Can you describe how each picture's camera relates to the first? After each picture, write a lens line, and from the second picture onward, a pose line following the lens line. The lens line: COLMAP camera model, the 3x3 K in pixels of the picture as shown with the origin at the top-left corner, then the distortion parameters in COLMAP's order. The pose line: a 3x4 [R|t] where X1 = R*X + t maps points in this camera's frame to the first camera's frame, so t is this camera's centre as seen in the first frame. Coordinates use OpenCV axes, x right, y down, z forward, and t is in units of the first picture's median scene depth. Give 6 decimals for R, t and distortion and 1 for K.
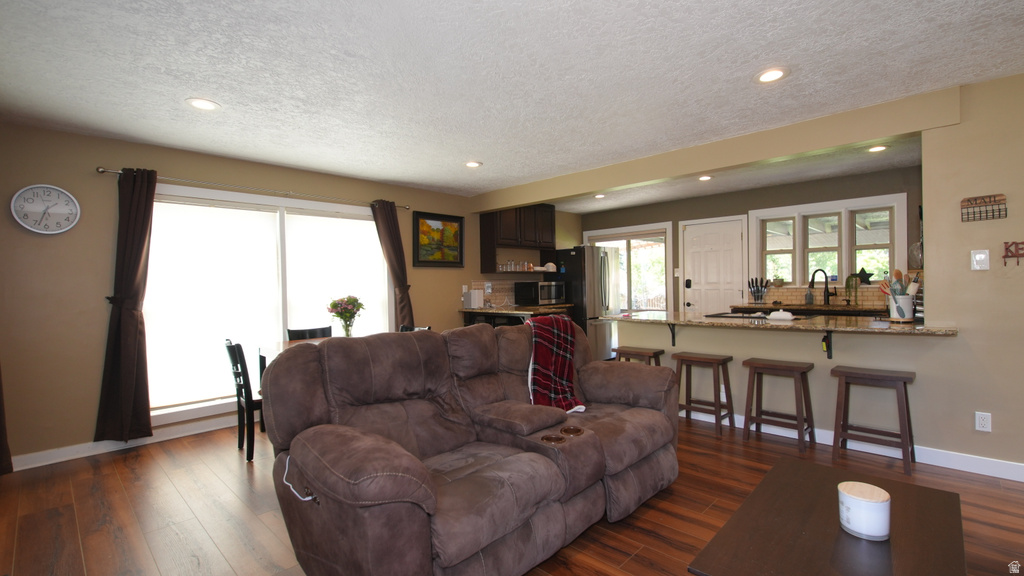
lens RADIAL K [[455.6, 0, 518.1], [0, 455.6, 287.1], [0, 0, 1]] dist [0.014011, -0.010047]
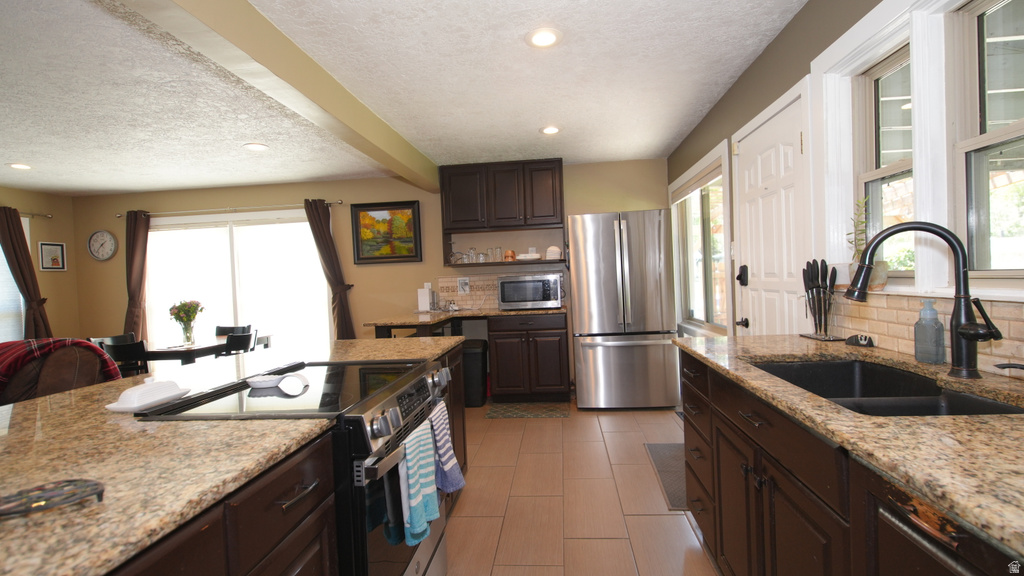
lens RADIAL K [[455.6, 0, 518.1], [0, 455.6, 287.1], [0, 0, 1]] dist [0.014011, -0.010047]
pose [[0.626105, 0.008865, -0.779689, 0.680088], [0.025597, 0.999163, 0.031915, -0.019554], [0.779319, -0.039940, 0.625353, 0.653798]]
